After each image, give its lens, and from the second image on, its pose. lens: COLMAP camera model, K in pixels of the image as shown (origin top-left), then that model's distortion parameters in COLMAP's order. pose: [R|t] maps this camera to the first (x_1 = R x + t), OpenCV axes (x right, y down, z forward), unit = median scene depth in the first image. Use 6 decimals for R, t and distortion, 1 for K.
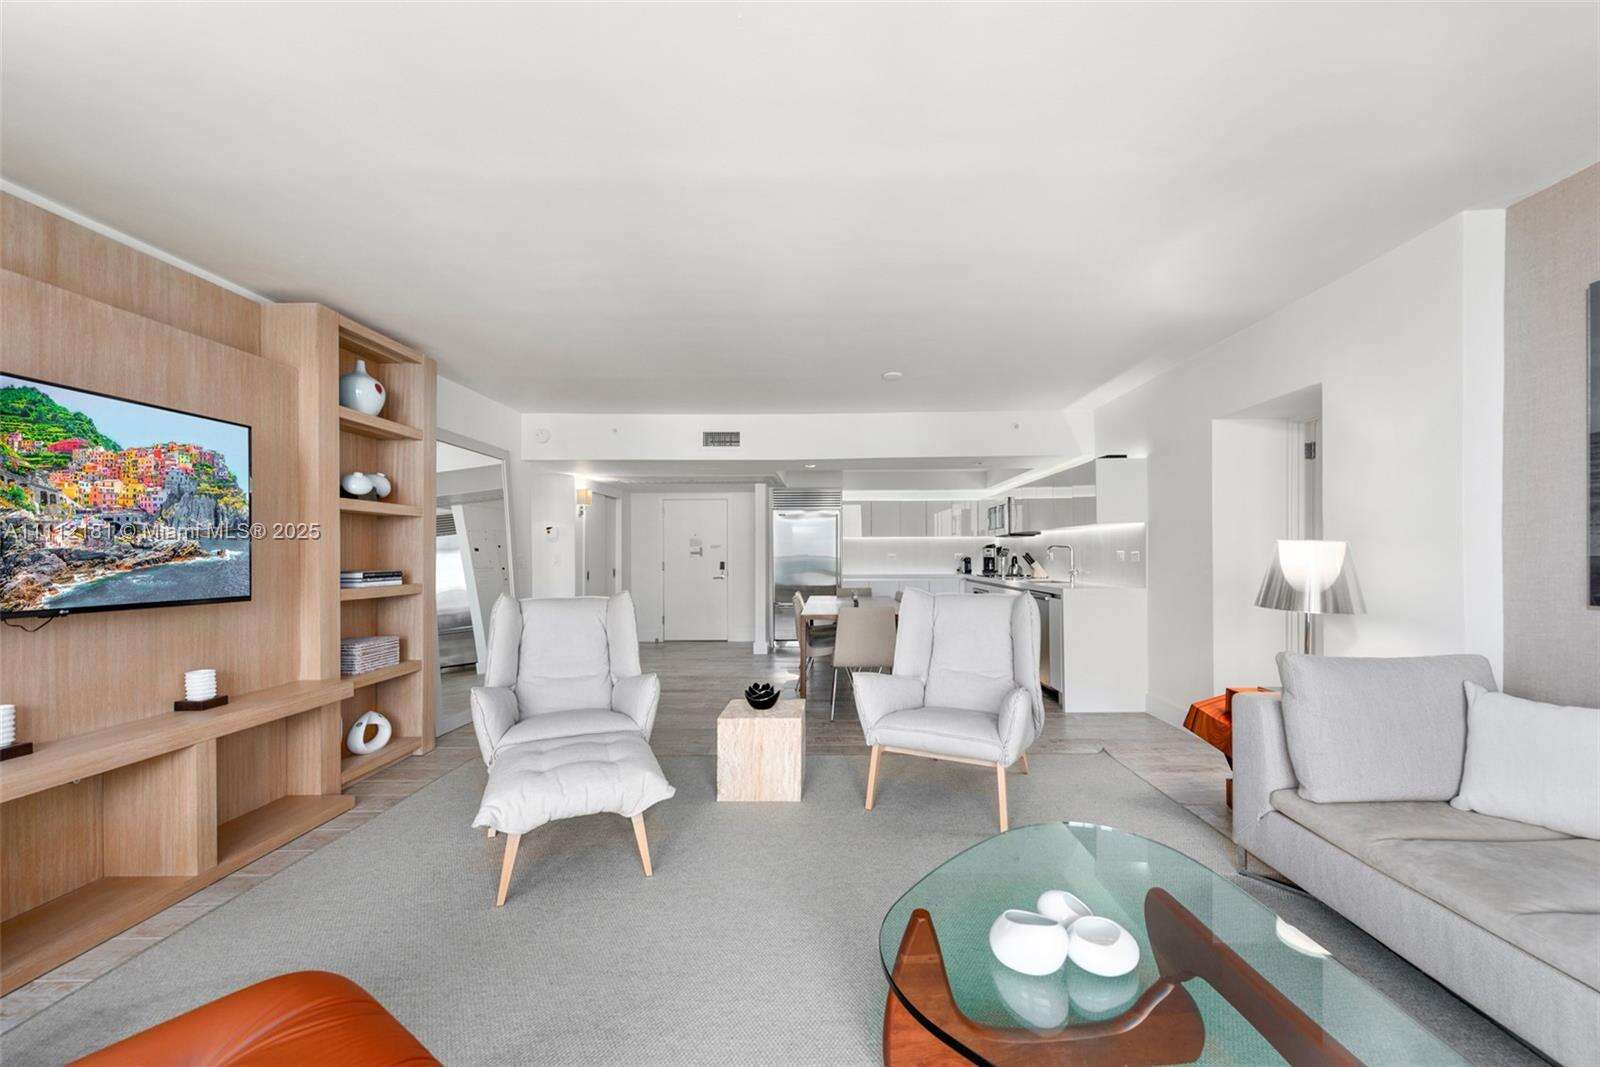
lens RADIAL K [[615.0, 0, 799.8], [0, 615.0, 526.8], [0, 0, 1]] dist [0.000400, 0.000114]
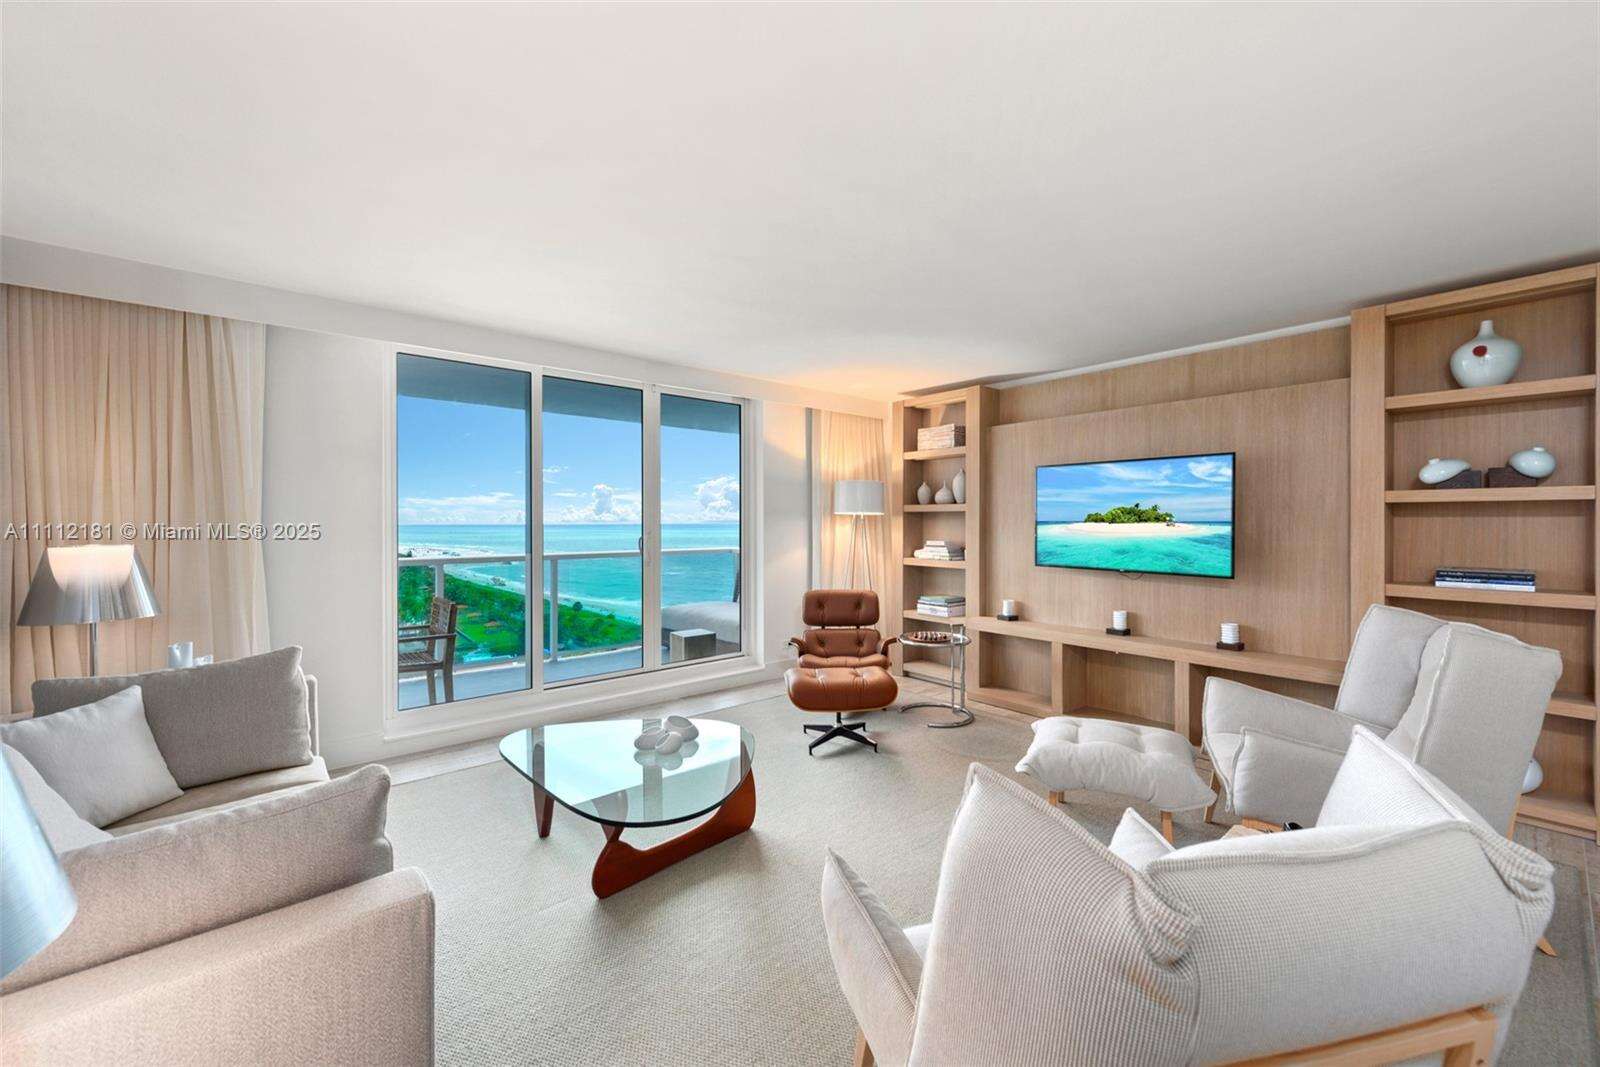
lens RADIAL K [[615.0, 0, 799.8], [0, 615.0, 526.8], [0, 0, 1]] dist [0.000400, 0.000114]
pose [[-0.733709, 0.012175, -0.679354, 0.620722], [0.032645, 0.999316, -0.017348, -0.004038], [0.678679, -0.034906, -0.733605, 1.085581]]
